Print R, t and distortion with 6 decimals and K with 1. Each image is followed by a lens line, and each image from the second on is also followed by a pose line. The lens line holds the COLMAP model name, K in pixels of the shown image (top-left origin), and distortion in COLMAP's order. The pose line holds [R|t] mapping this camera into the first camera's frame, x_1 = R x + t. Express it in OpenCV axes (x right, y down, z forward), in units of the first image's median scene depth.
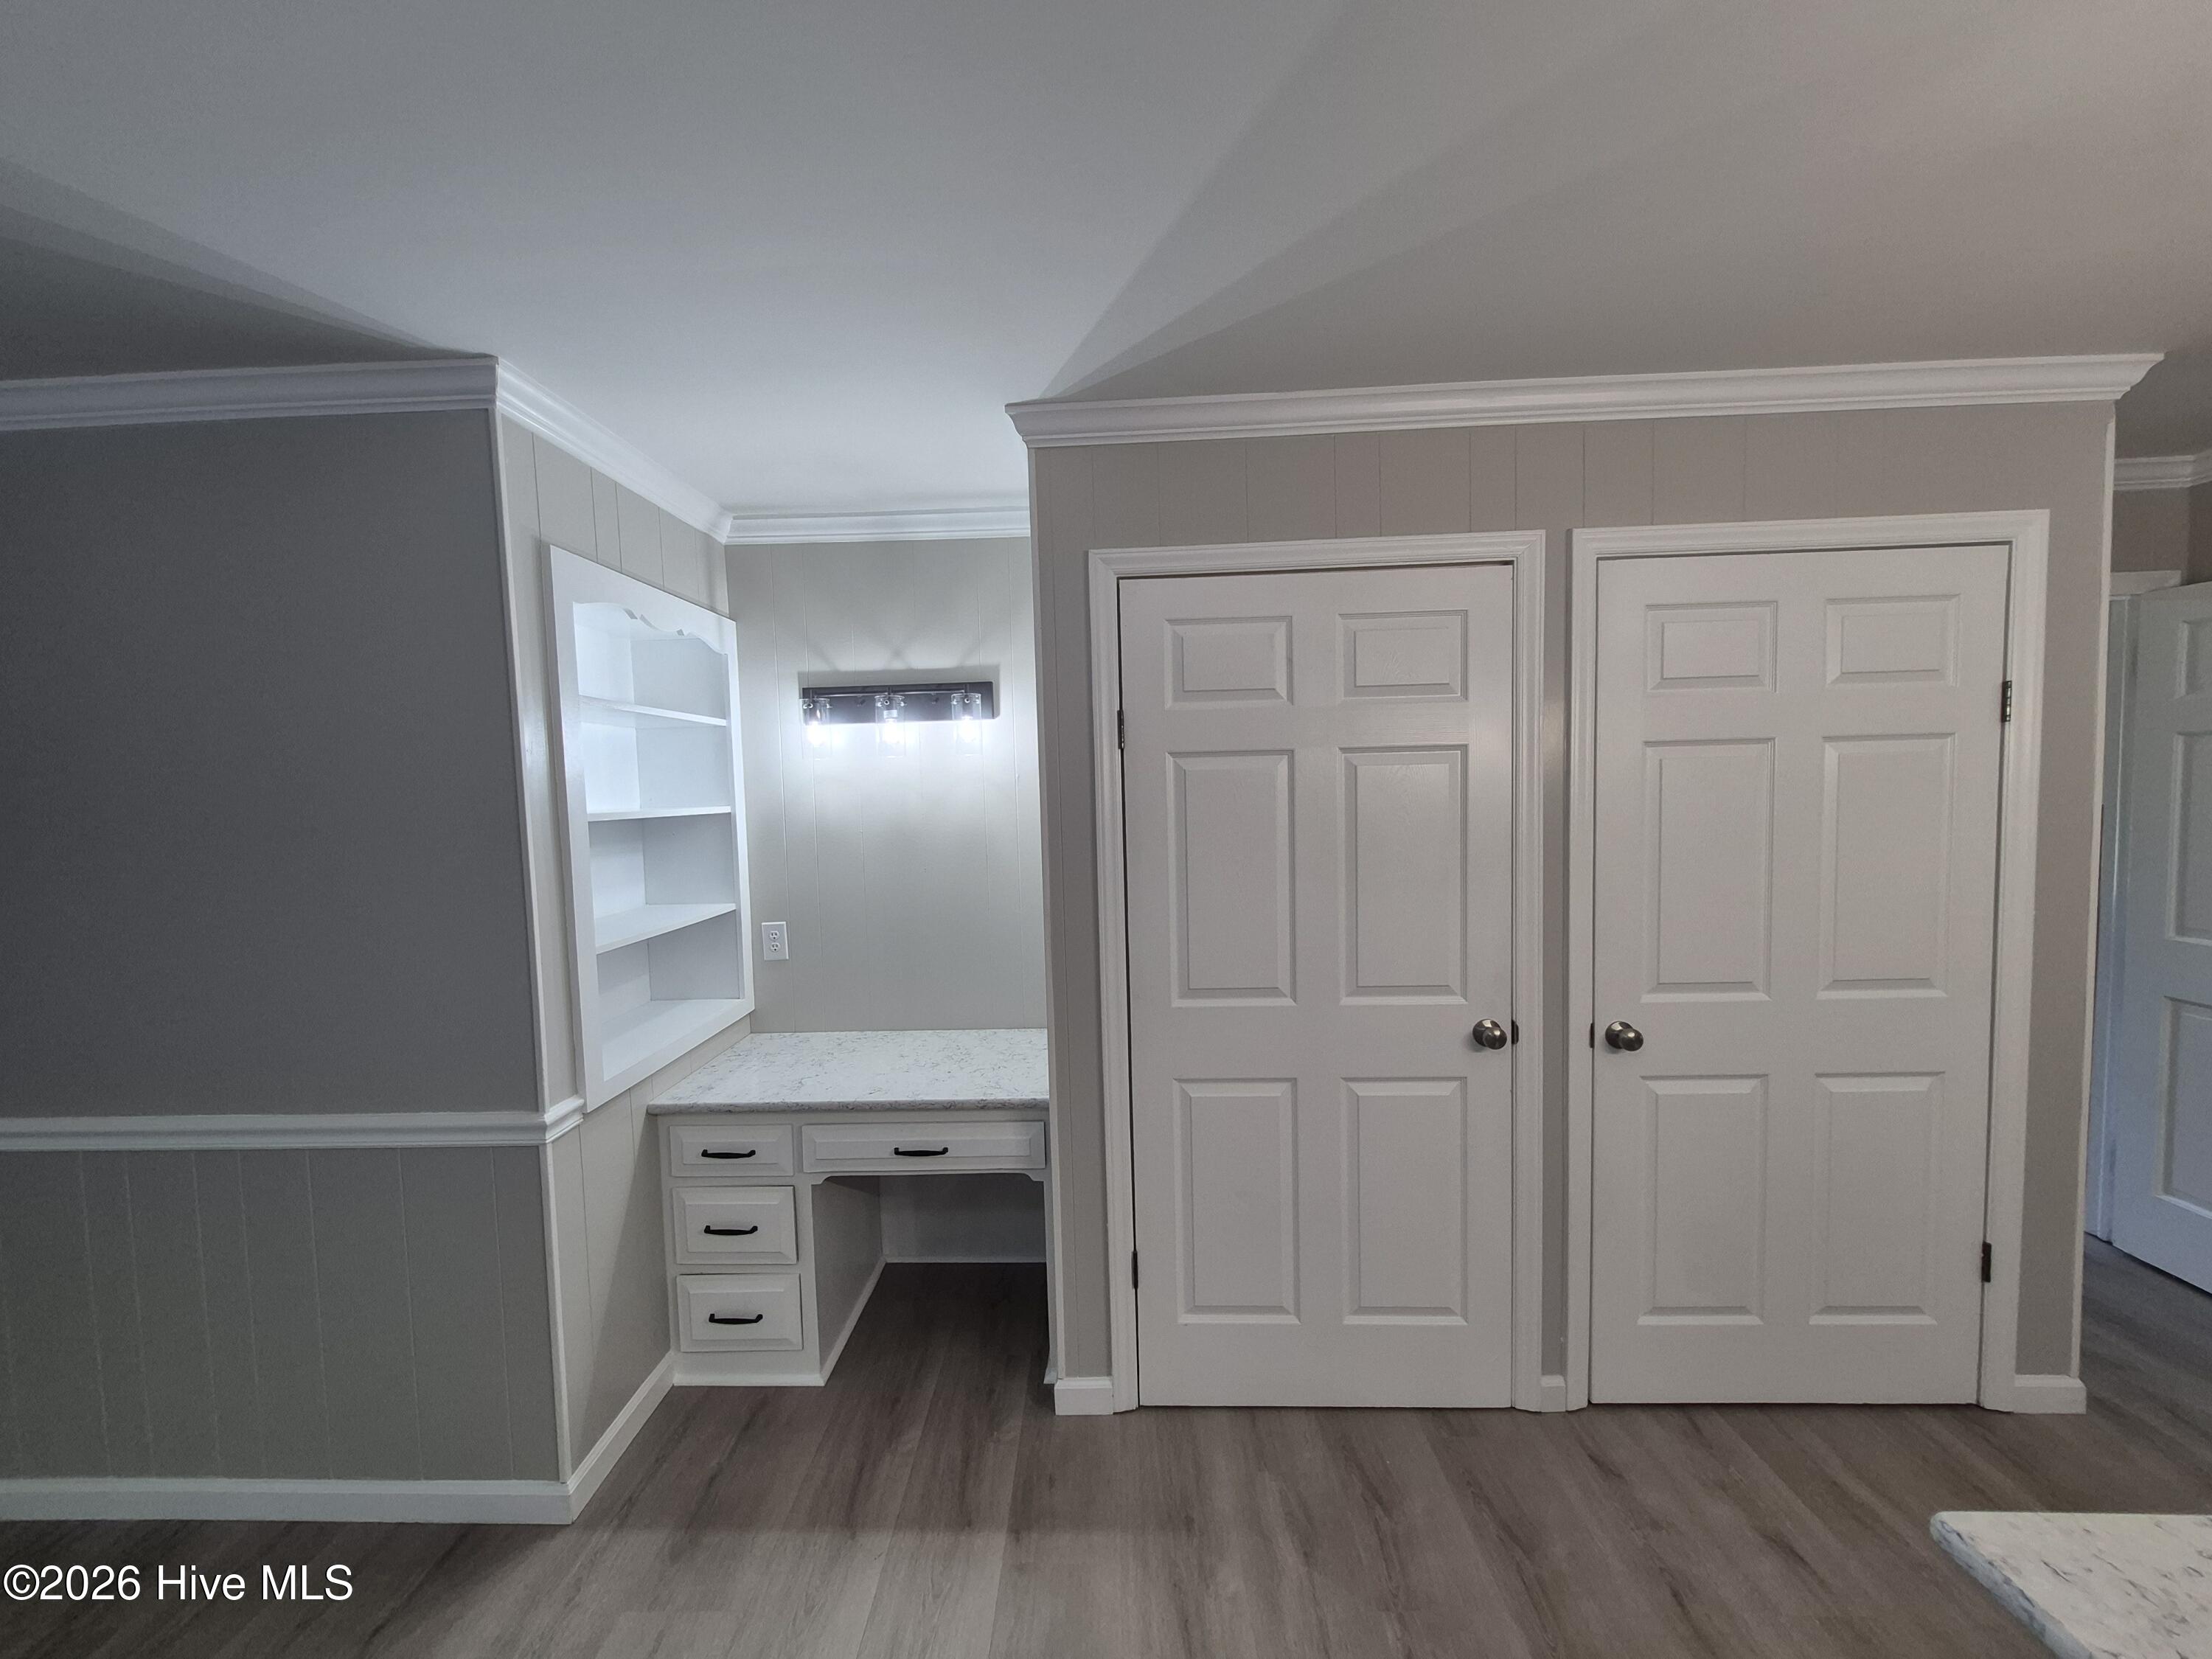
lens RADIAL K [[882.4, 0, 1106.0], [0, 882.4, 829.5], [0, 0, 1]] dist [-0.000080, -0.000051]
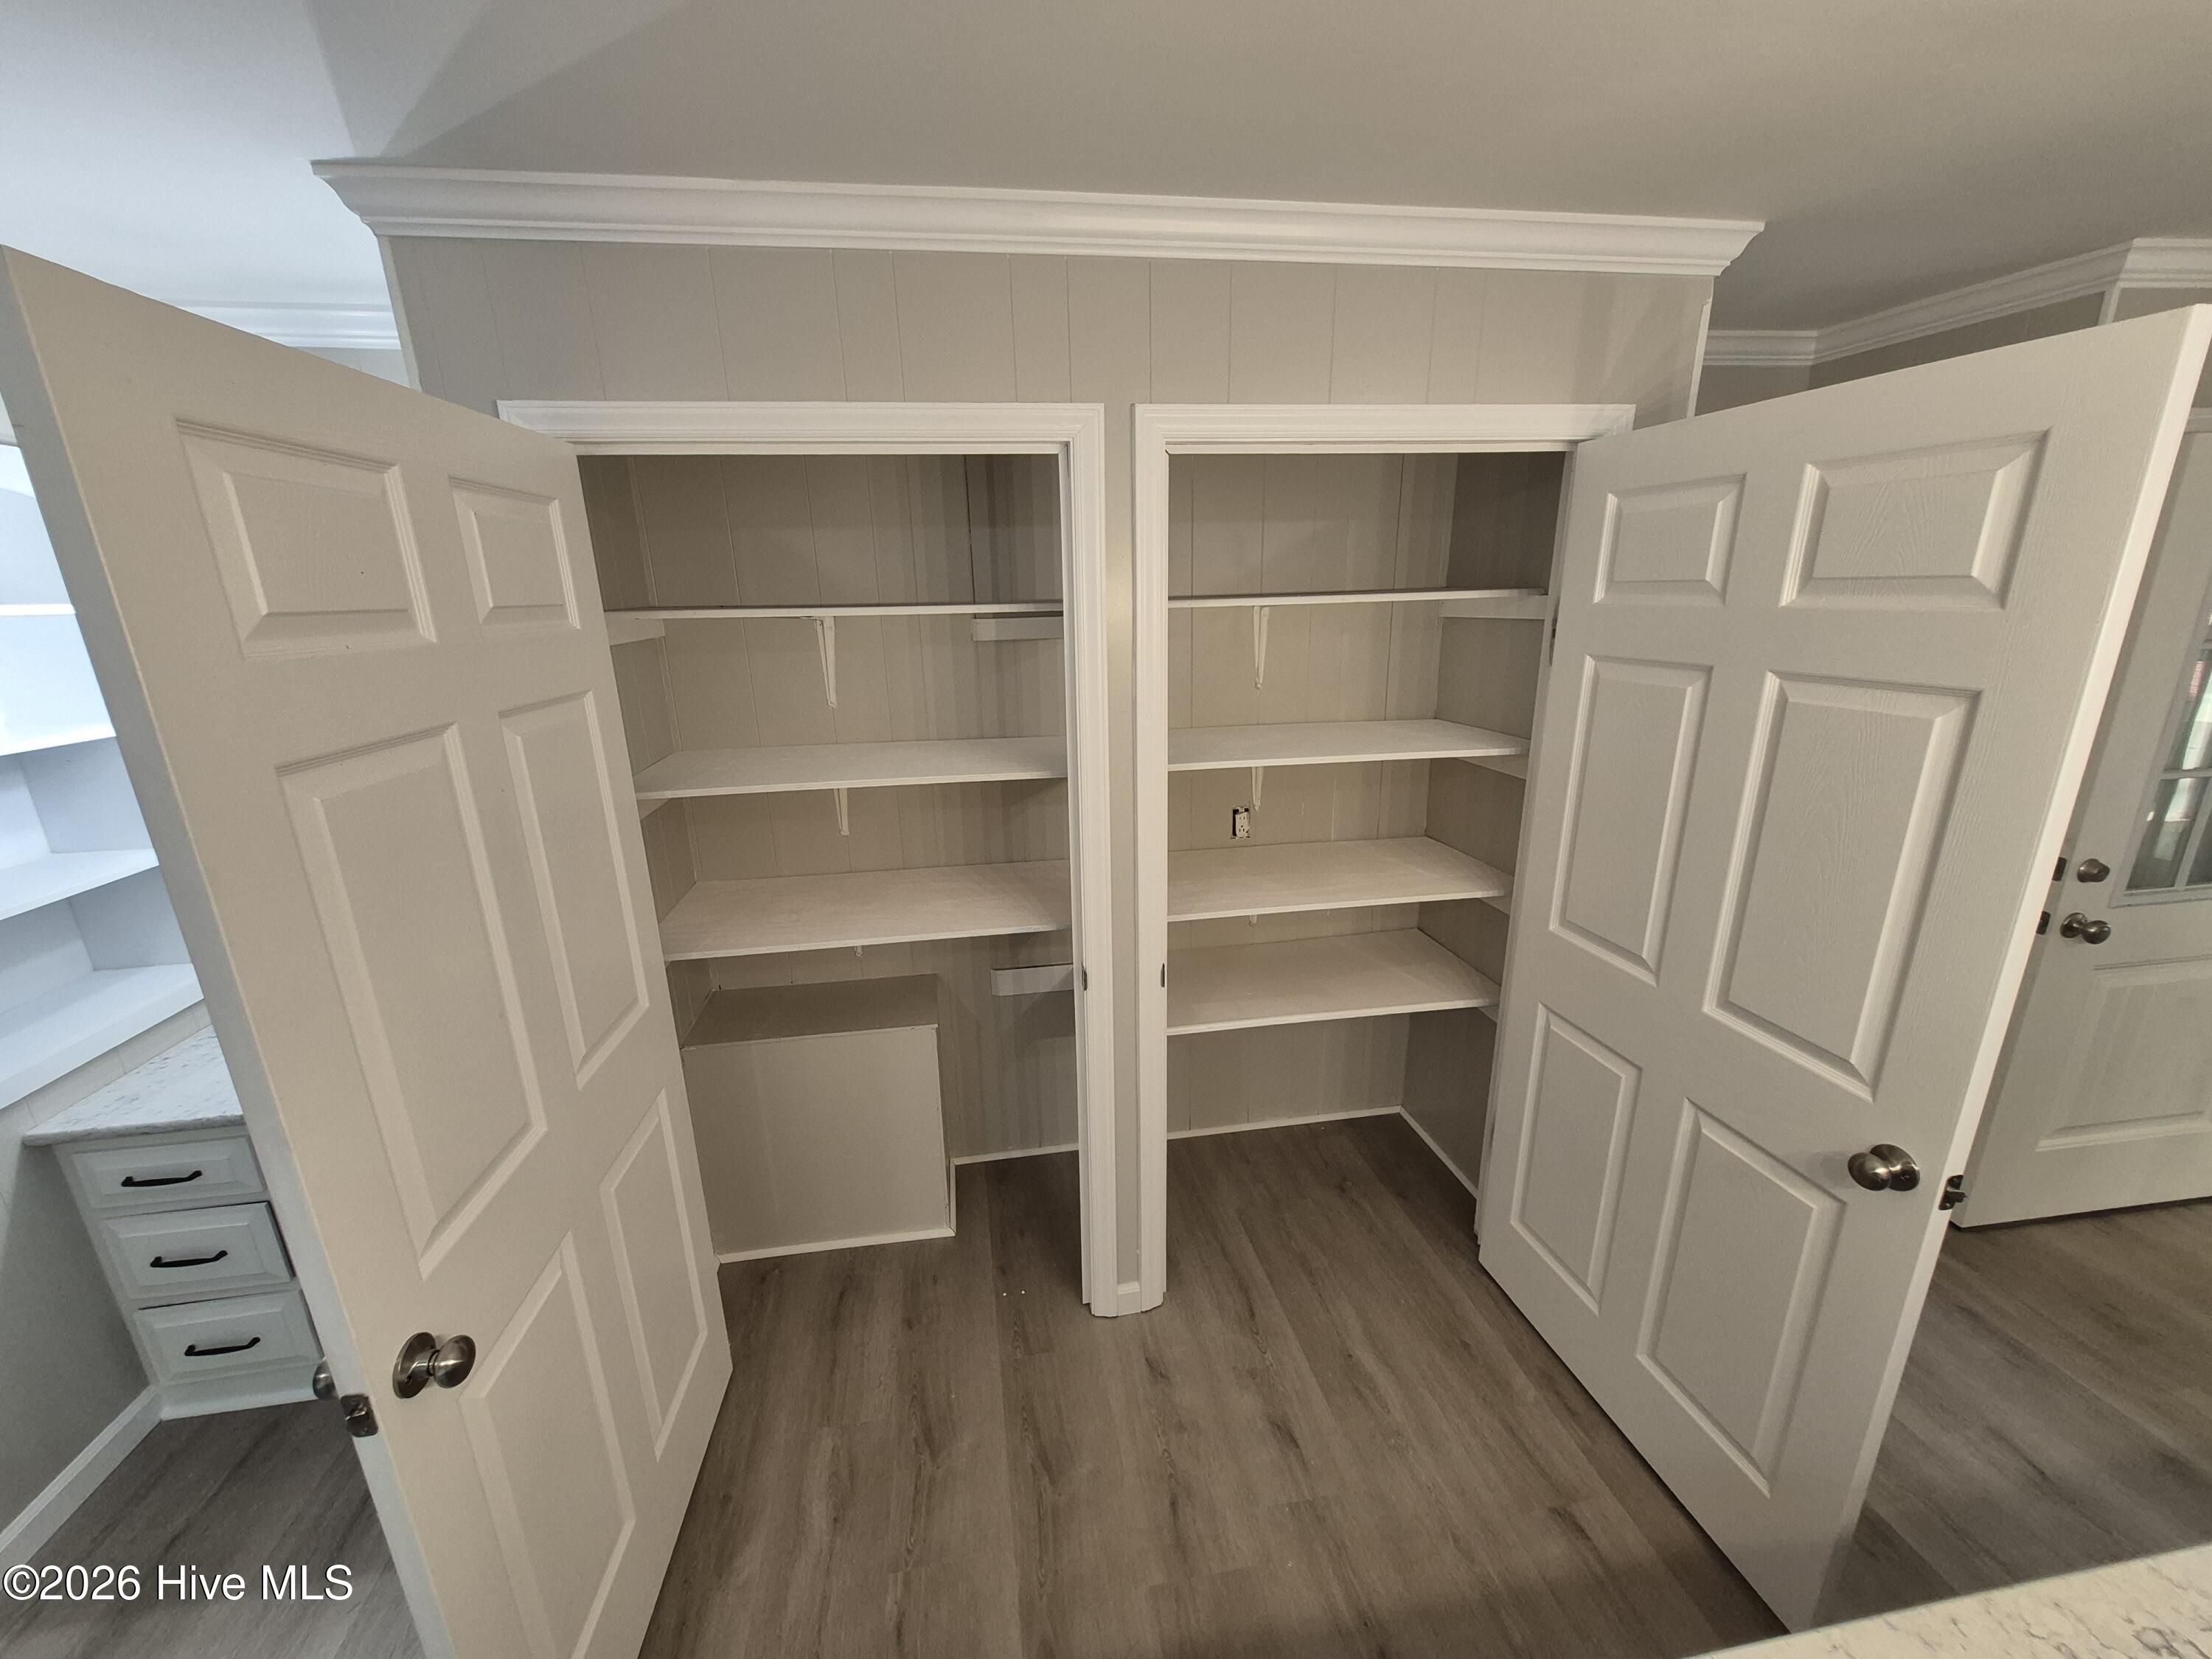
lens RADIAL K [[879.8, 0, 1097.6], [0, 879.8, 845.5], [0, 0, 1]] dist [0.002162, 0.000163]
pose [[0.981183, -0.049863, 0.186531, 0.320275], [0.007016, 0.974647, 0.223637, -0.123192], [-0.192953, -0.218120, 0.956657, 0.134812]]
